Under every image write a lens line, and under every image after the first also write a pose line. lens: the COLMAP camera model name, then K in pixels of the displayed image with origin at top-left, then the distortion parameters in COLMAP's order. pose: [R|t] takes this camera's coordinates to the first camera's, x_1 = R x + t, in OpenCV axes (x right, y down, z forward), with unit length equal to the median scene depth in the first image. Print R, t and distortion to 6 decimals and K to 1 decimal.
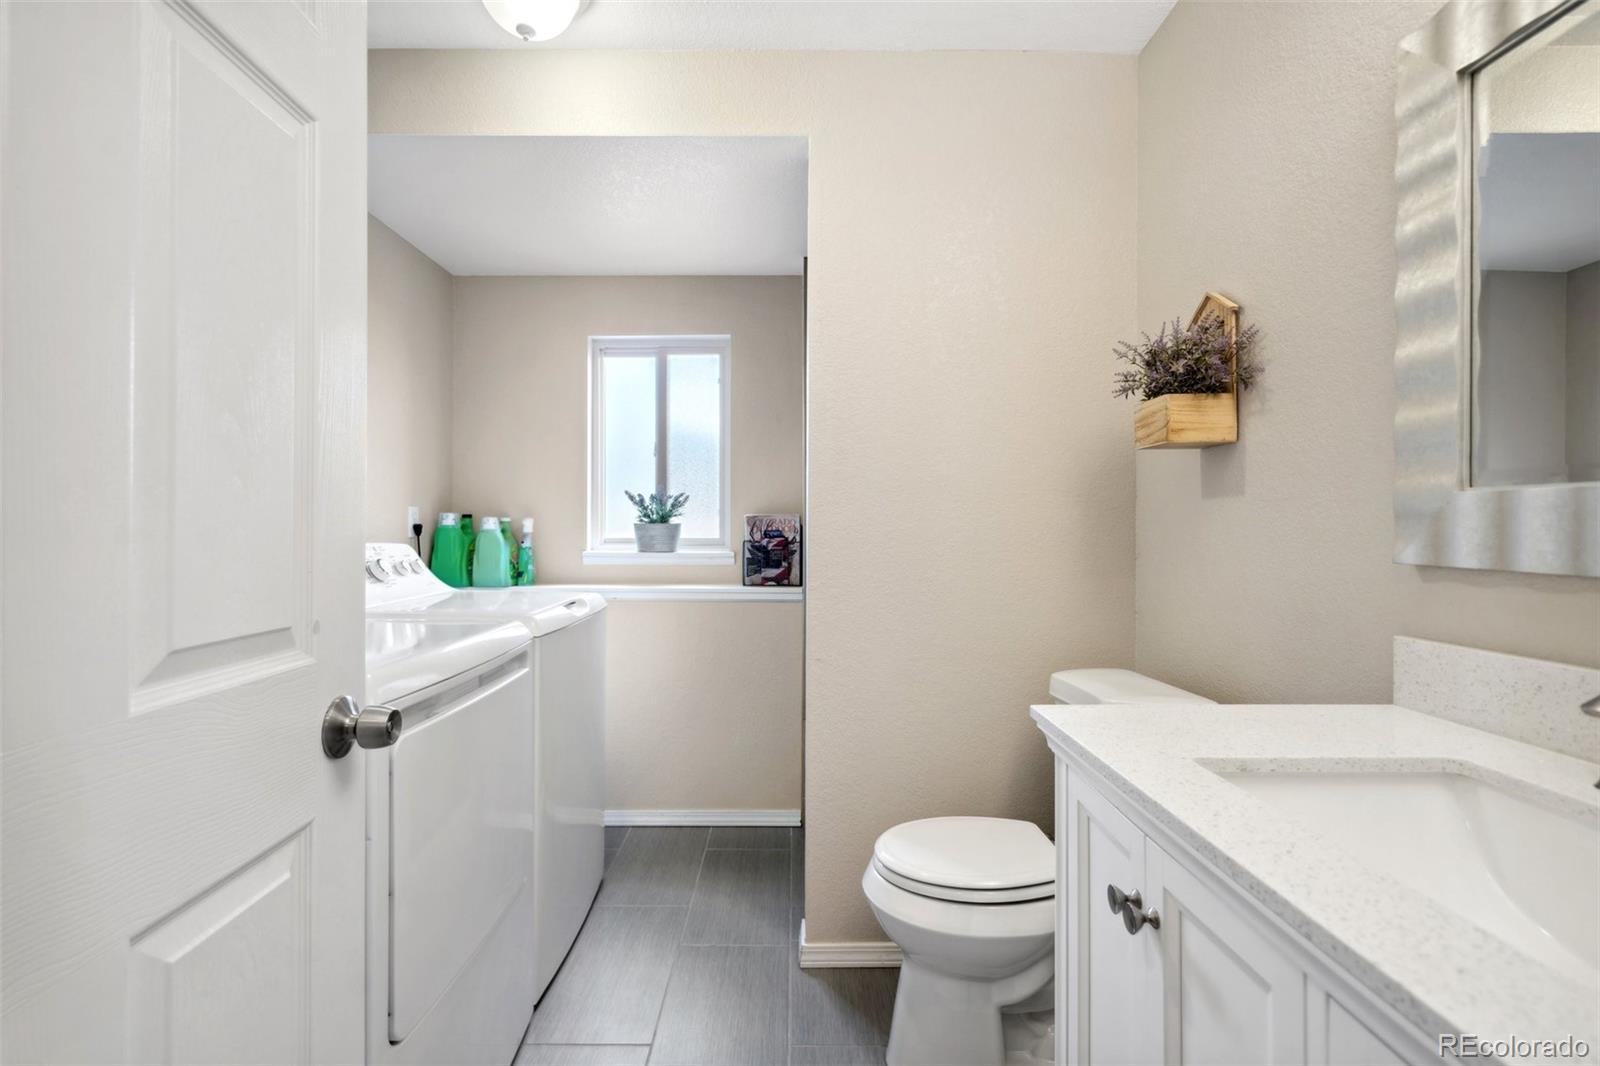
lens RADIAL K [[747.3, 0, 800.0], [0, 747.3, 533.0], [0, 0, 1]] dist [0.003028, 0.001391]
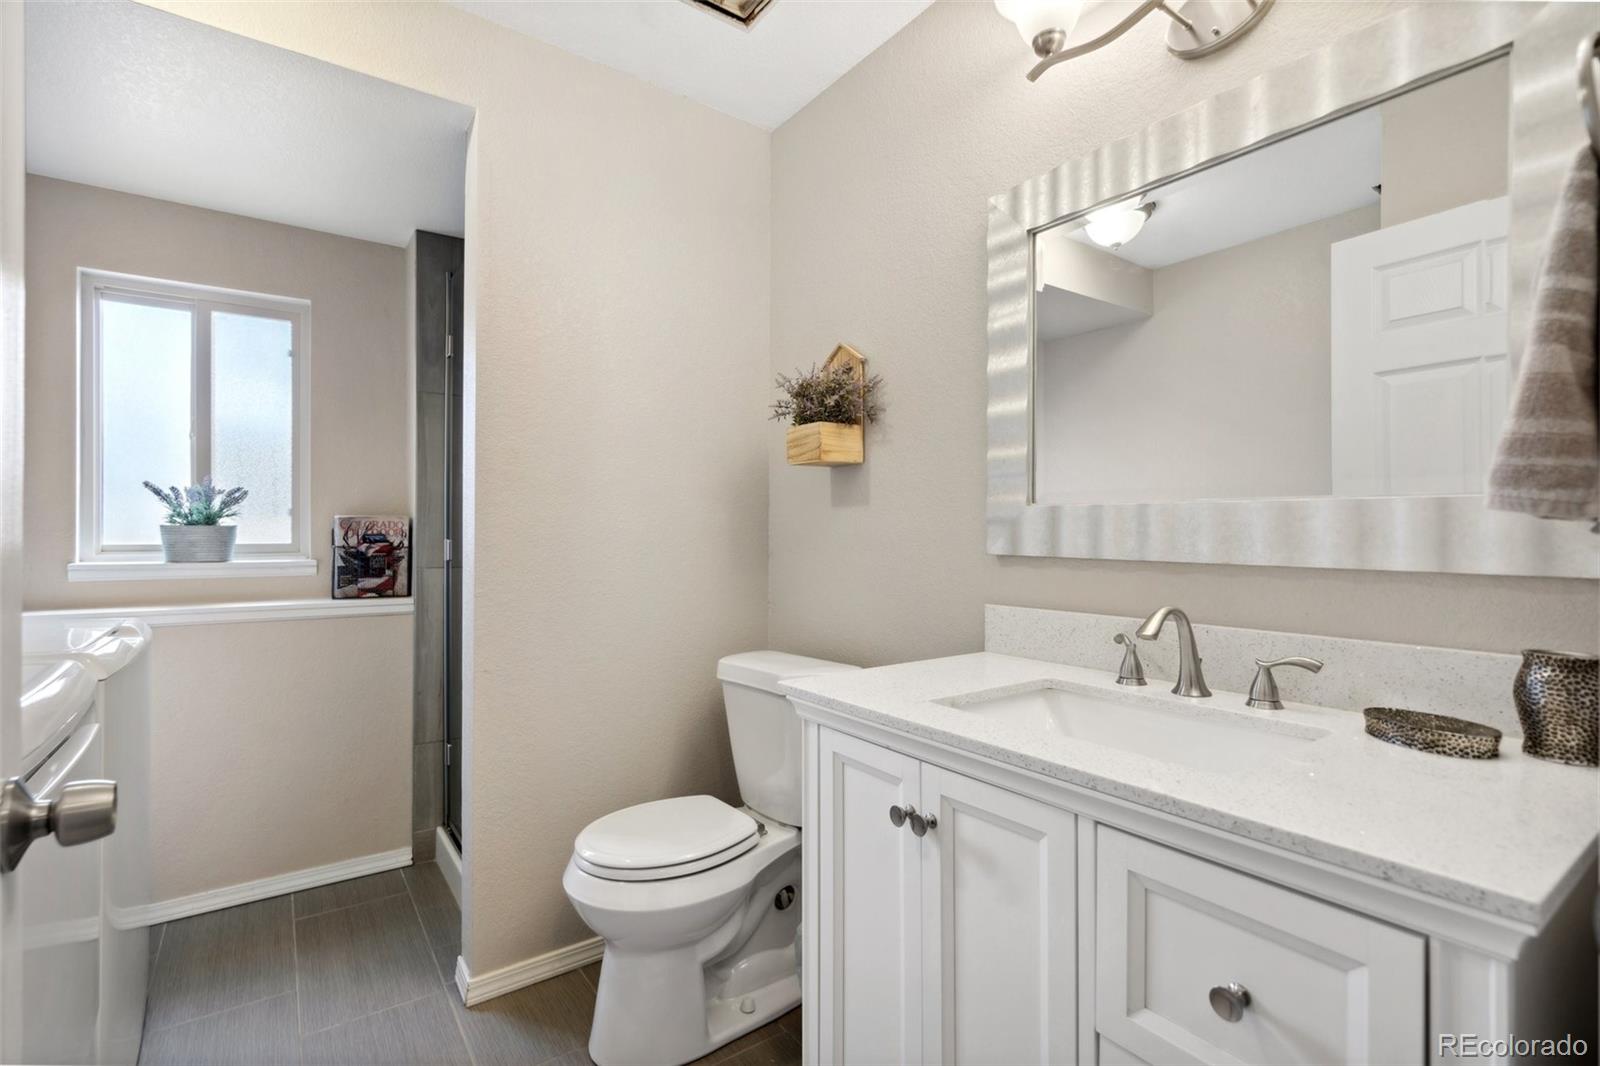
lens RADIAL K [[733.6, 0, 798.6], [0, 733.6, 537.4], [0, 0, 1]] dist [-0.002730, 0.000655]
pose [[0.819140, -0.005504, 0.573567, -0.182939], [0.005155, 0.999984, 0.002234, 0.001486], [-0.573570, 0.001127, 0.819156, 0.024076]]
